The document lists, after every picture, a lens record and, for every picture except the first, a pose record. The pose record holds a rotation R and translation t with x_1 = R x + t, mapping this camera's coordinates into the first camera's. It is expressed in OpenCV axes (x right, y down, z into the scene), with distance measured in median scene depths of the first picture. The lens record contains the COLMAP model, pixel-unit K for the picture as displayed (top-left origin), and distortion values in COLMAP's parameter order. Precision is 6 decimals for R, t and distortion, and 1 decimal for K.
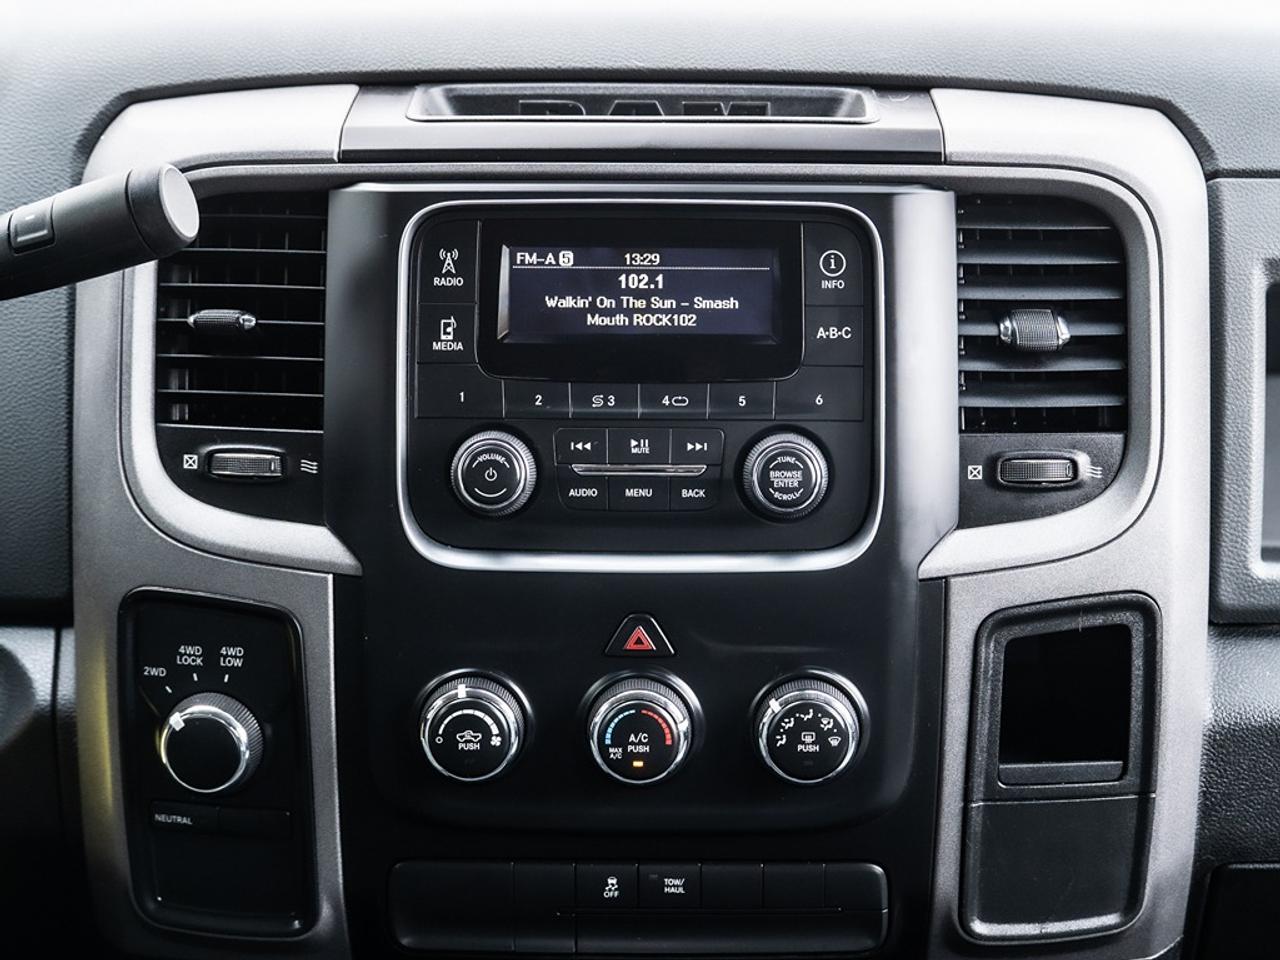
lens RADIAL K [[3146.4, 0, 640.0], [0, 3146.4, 480.0], [0, 0, 1]] dist [0.065440, -0.449981]
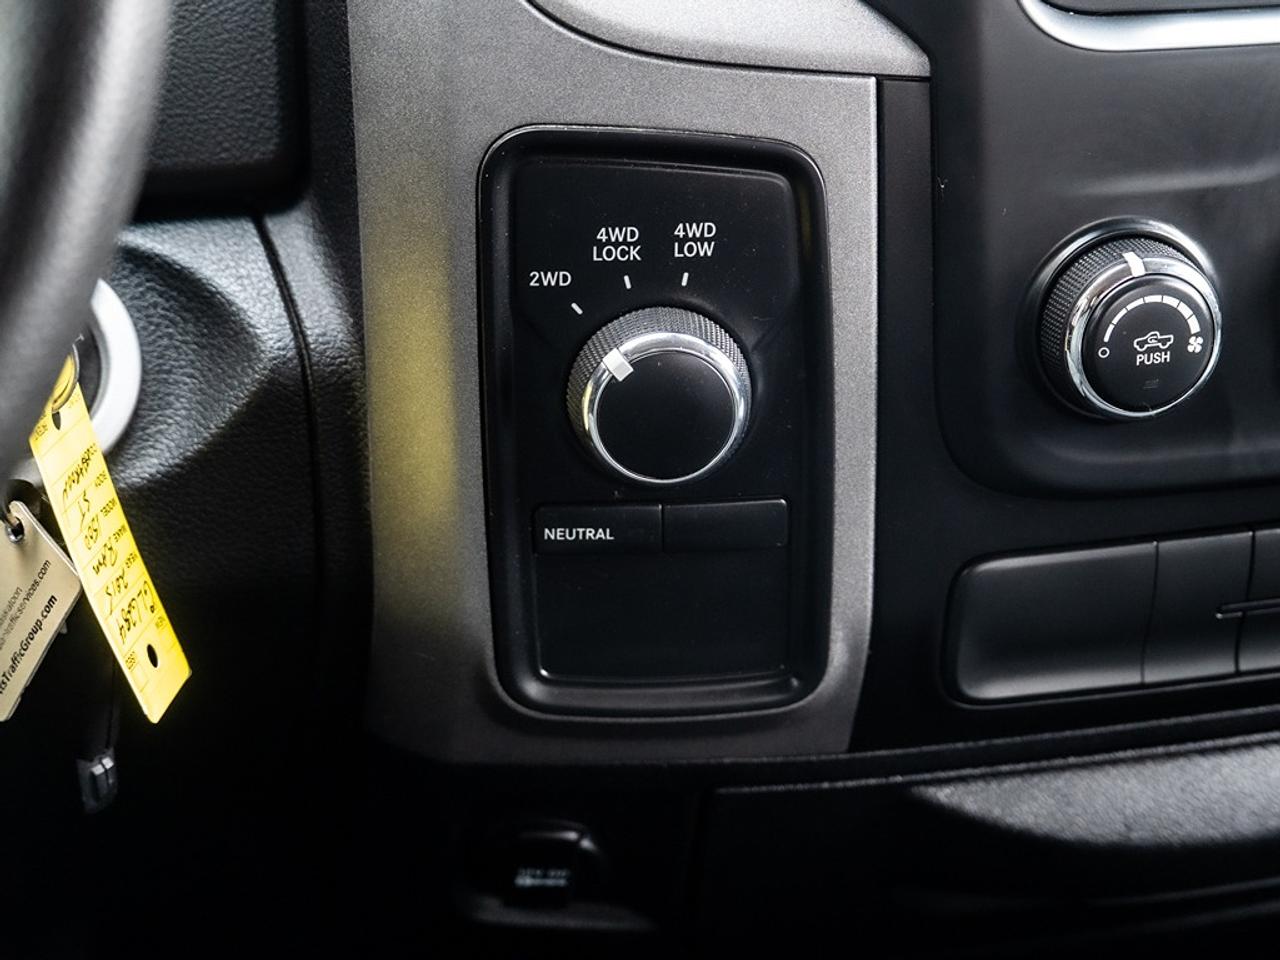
lens RADIAL K [[3146.4, 0, 640.0], [0, 3146.4, 480.0], [0, 0, 1]] dist [0.065440, -0.449981]
pose [[0.942599, -0.111137, 0.314889, -0.319320], [0.061374, 0.984586, 0.163781, 0.005891], [-0.328237, -0.135054, 0.934891, 0.474131]]
